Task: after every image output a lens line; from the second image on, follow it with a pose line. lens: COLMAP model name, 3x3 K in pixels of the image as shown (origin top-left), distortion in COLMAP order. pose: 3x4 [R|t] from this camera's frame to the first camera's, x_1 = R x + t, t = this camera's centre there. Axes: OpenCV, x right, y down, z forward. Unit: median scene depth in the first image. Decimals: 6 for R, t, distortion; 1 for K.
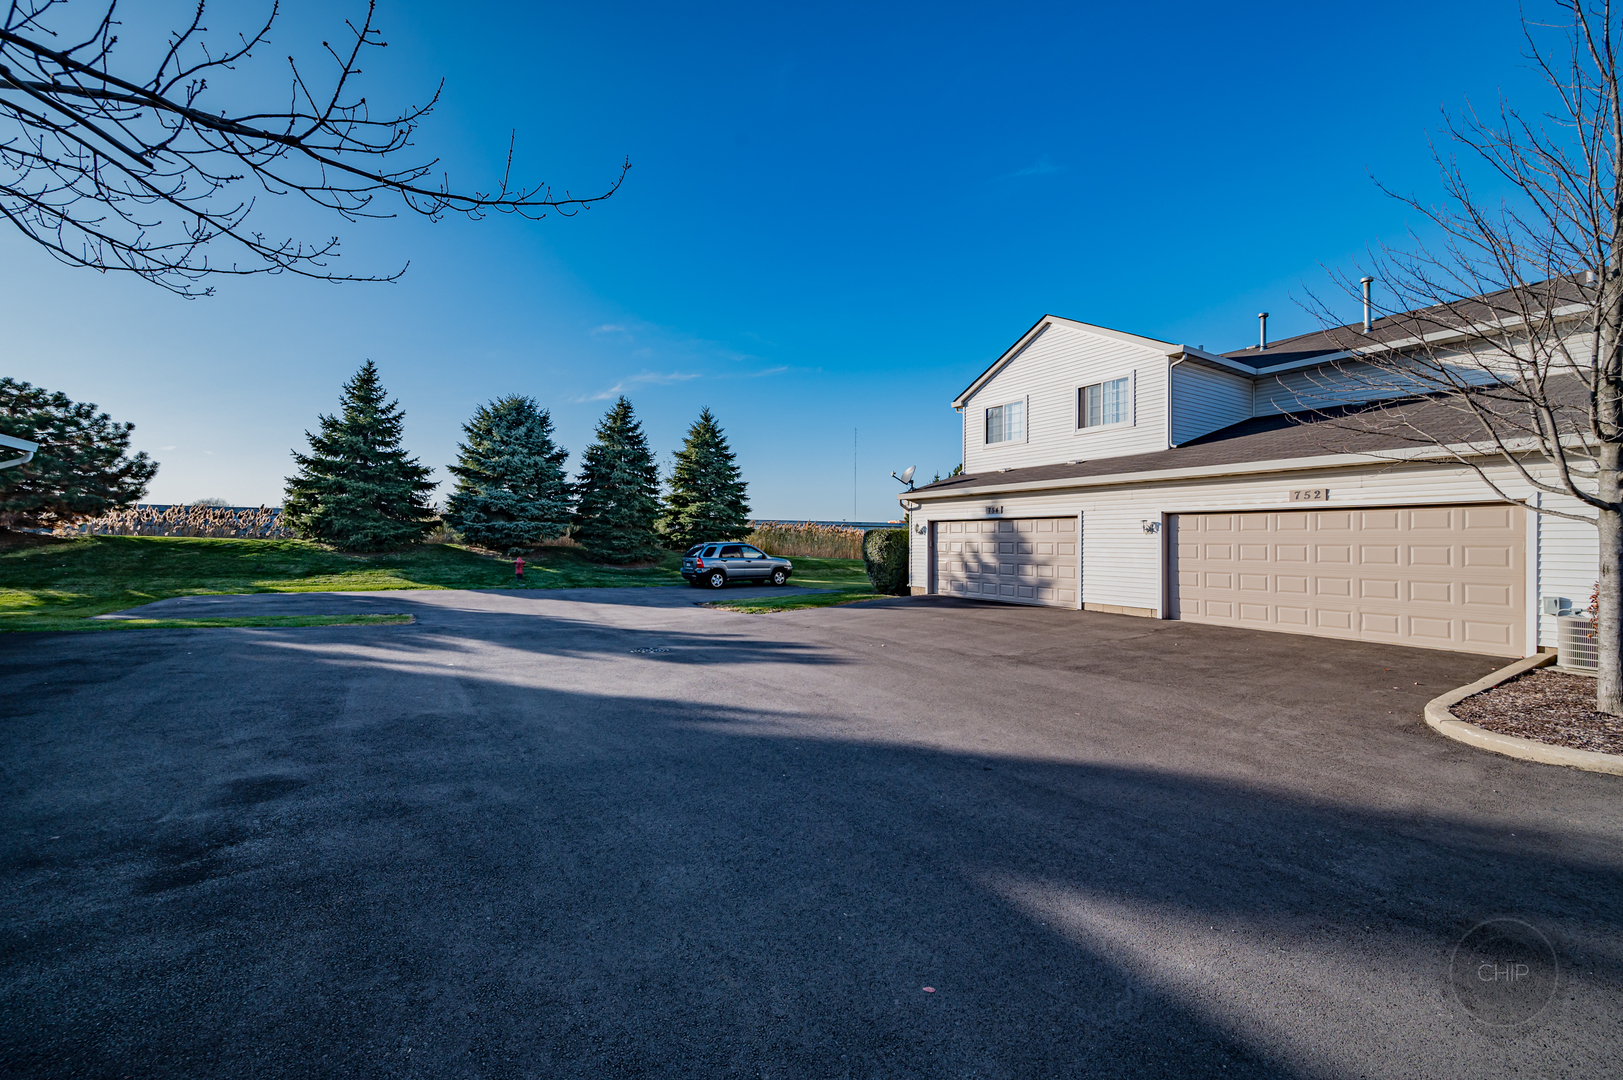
lens RADIAL K [[641.4, 0, 818.5], [0, 641.4, 532.1], [0, 0, 1]] dist [0.001720, -0.000213]
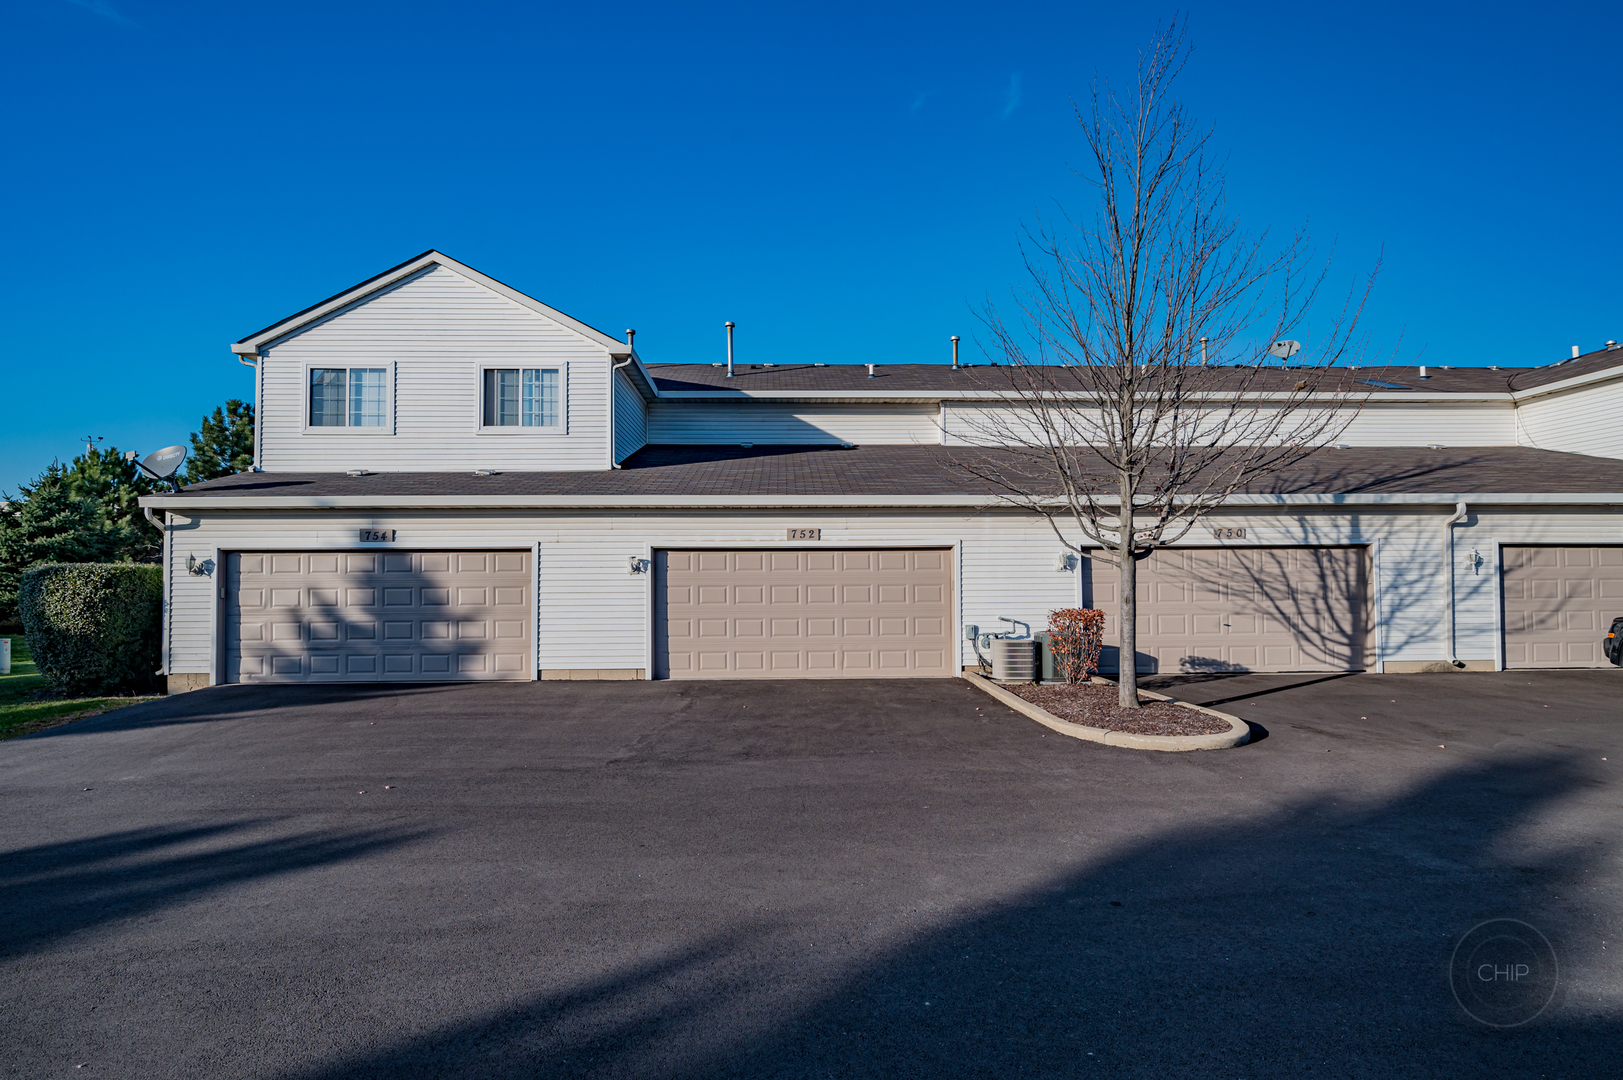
lens RADIAL K [[823.1, 0, 813.3], [0, 823.1, 557.6], [0, 0, 1]] dist [0.001634, -0.000747]
pose [[0.506255, 0.021081, 0.862126, -0.195380], [-0.001884, 0.999726, -0.023339, 0.004355], [-0.862382, 0.010191, 0.506156, 0.236869]]
